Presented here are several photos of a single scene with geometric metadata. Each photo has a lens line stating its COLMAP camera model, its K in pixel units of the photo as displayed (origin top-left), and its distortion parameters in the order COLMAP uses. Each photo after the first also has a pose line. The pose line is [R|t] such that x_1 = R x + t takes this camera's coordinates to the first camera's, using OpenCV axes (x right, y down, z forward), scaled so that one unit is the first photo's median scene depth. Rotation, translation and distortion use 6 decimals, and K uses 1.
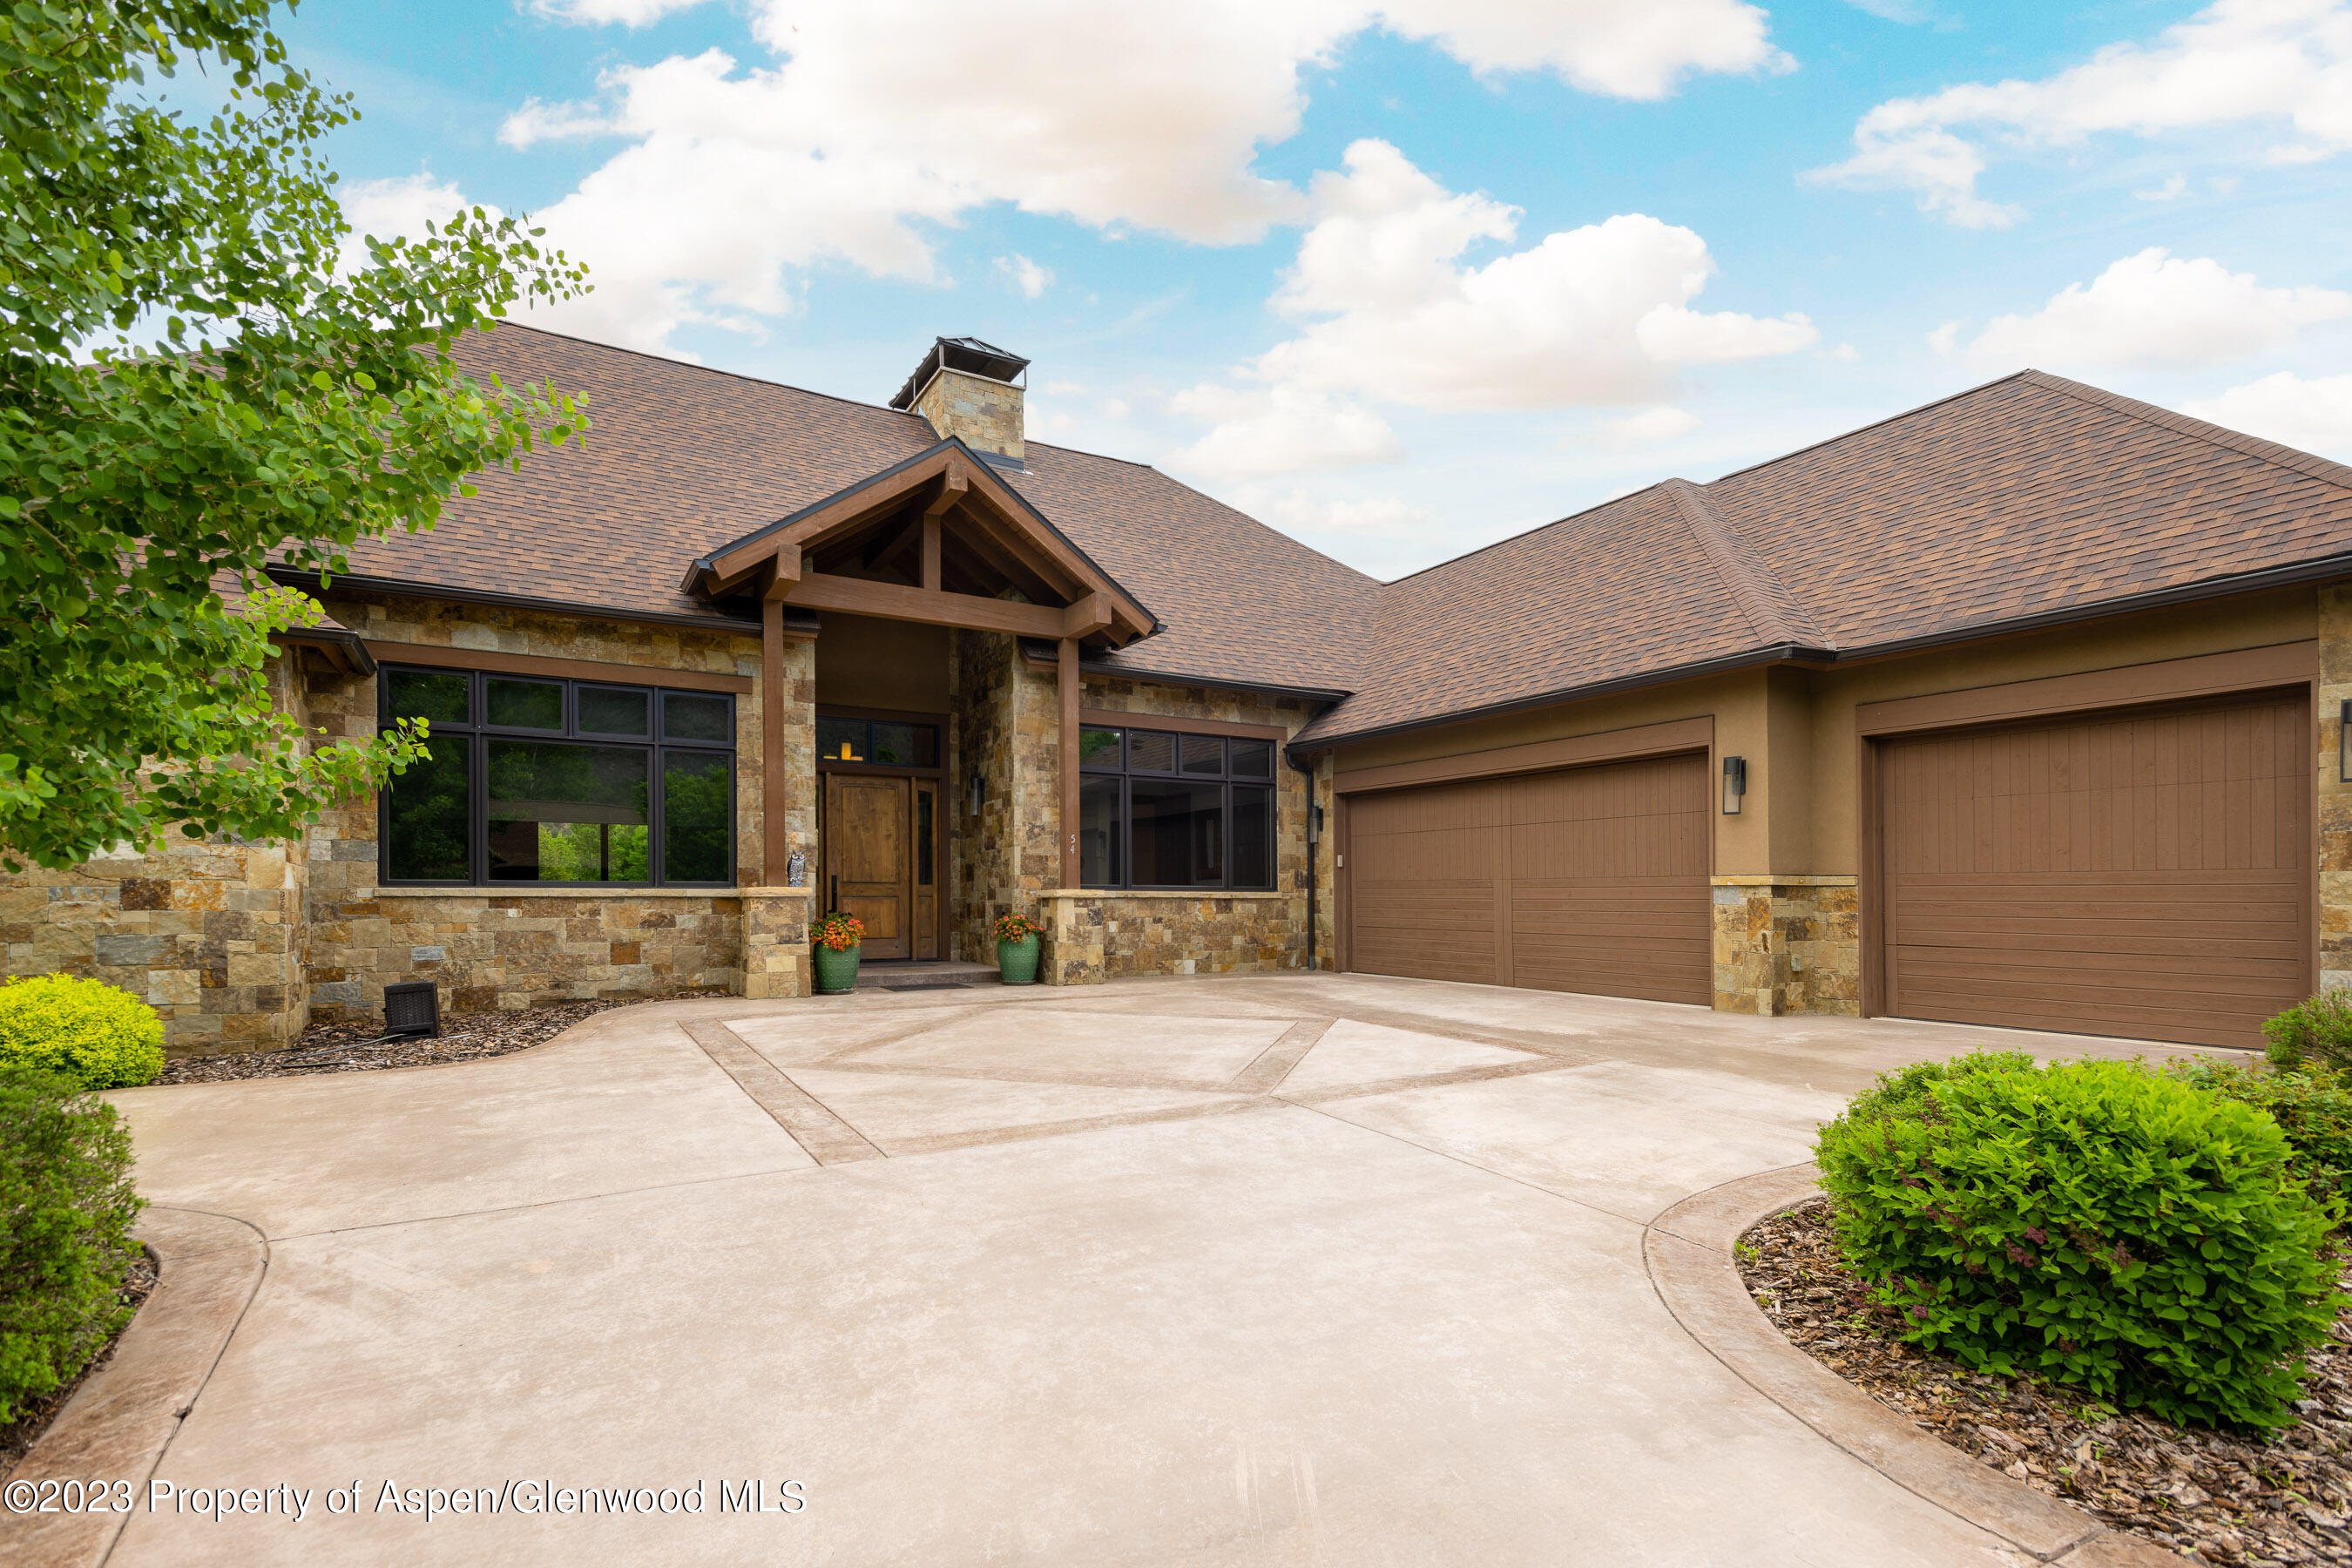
lens RADIAL K [[1128.9, 0, 1190.4], [0, 1128.9, 922.0], [0, 0, 1]] dist [0.022152, -0.004819]
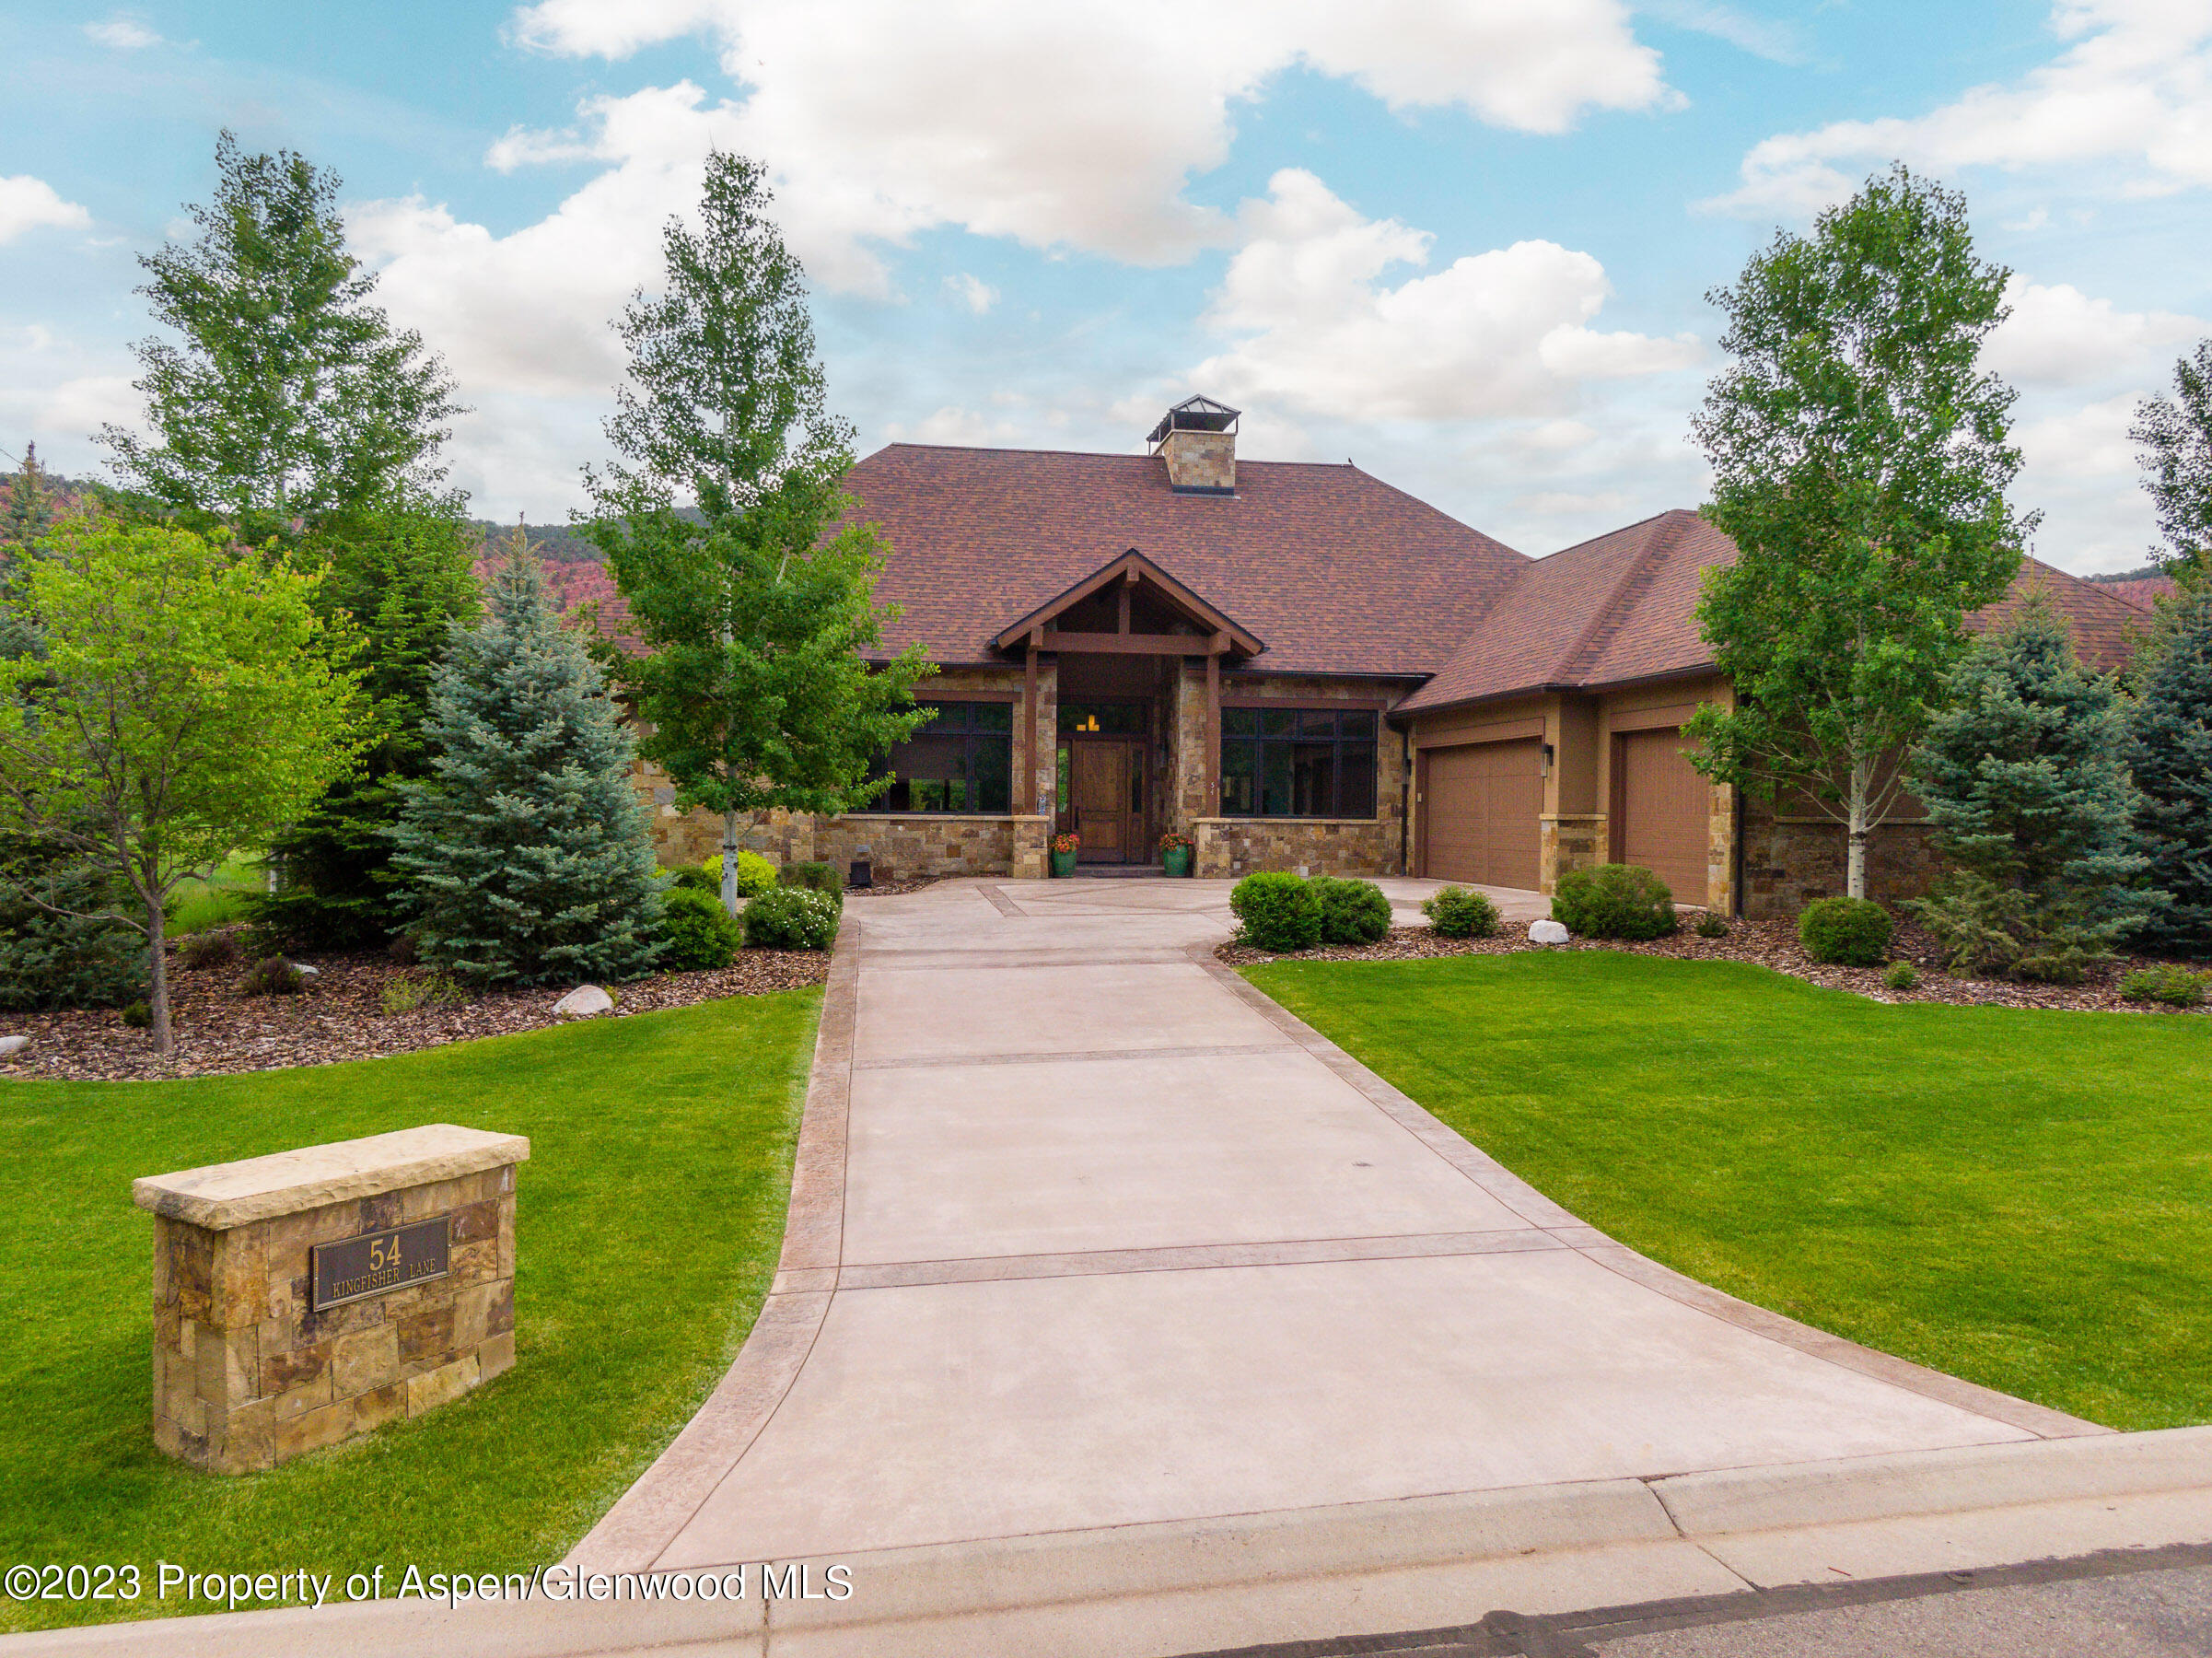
lens RADIAL K [[1560.8, 0, 1135.9], [0, 1560.8, 913.6], [0, 0, 1]] dist [0.021566, -0.014024]
pose [[0.935776, 0.031594, -0.351177, 0.630224], [-0.017320, 0.998894, 0.043715, 0.012916], [0.352169, -0.034825, 0.935288, -1.190420]]
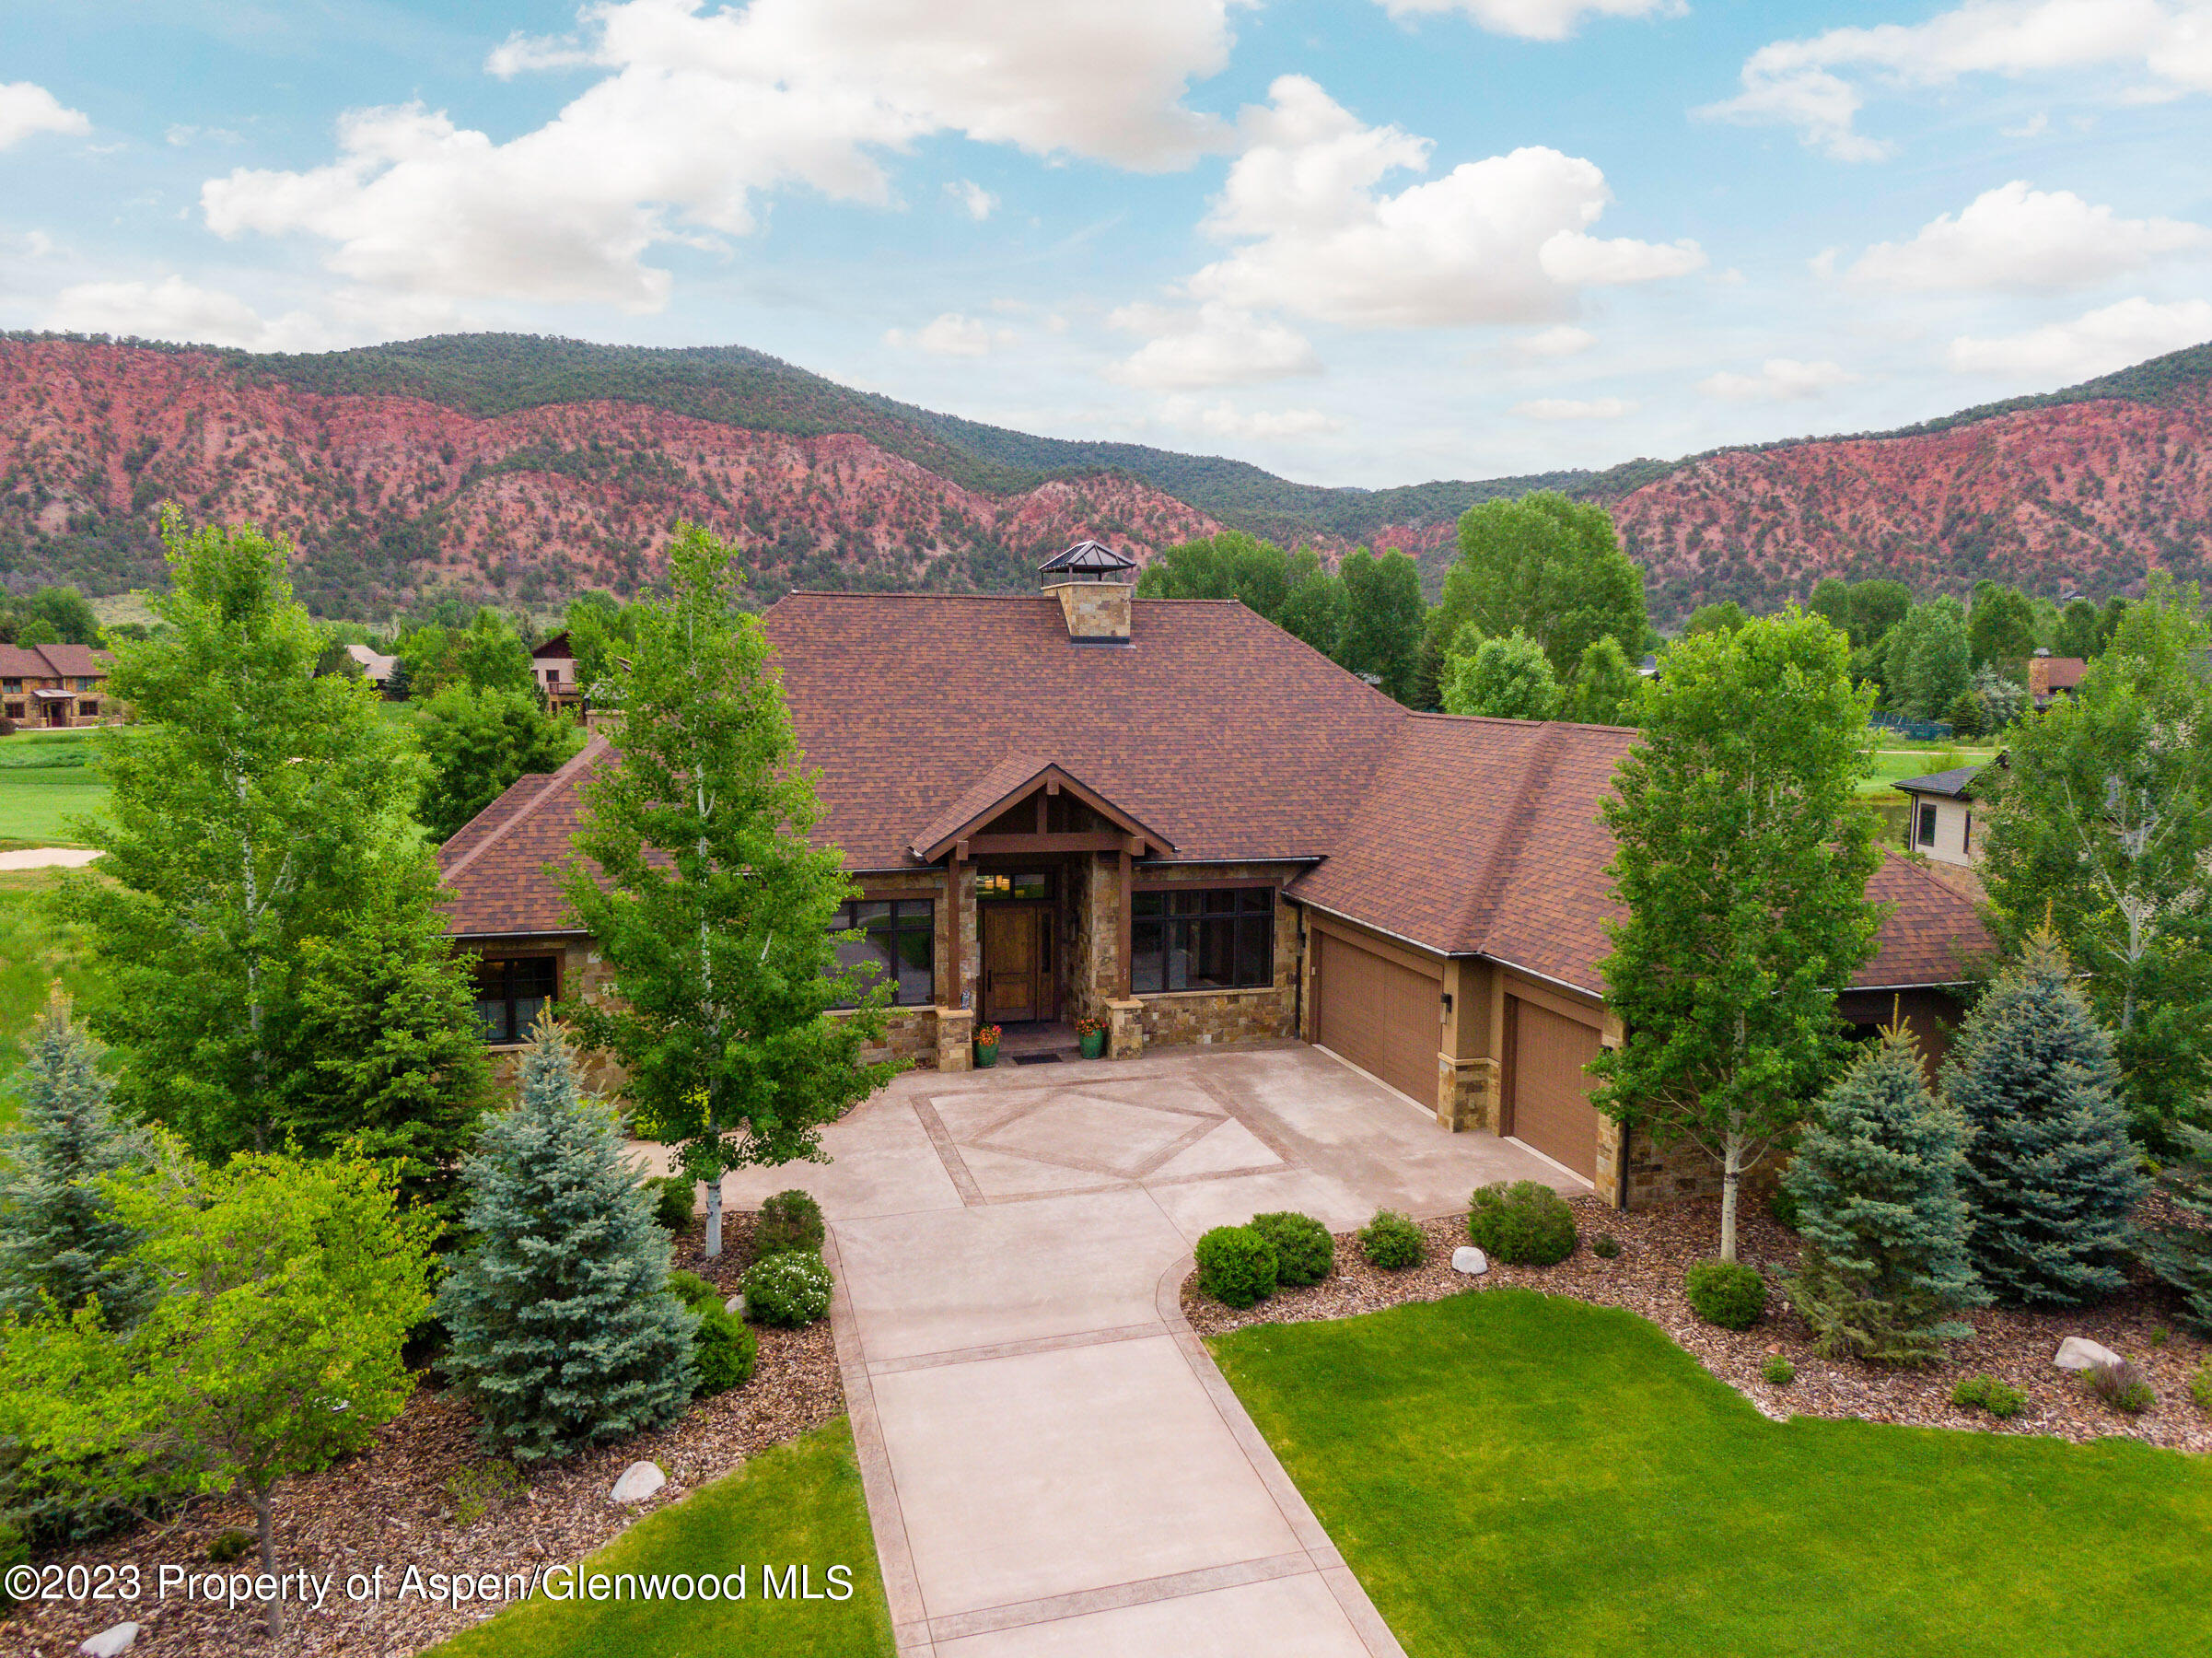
lens RADIAL K [[1560.8, 0, 1135.1], [0, 1560.8, 864.9], [0, 0, 1]] dist [0.021566, -0.014024]
pose [[0.971412, 0.047641, -0.232572, 0.489078], [-0.021543, 0.993305, 0.113494, -0.549604], [0.236422, -0.105239, 0.965935, -1.333209]]
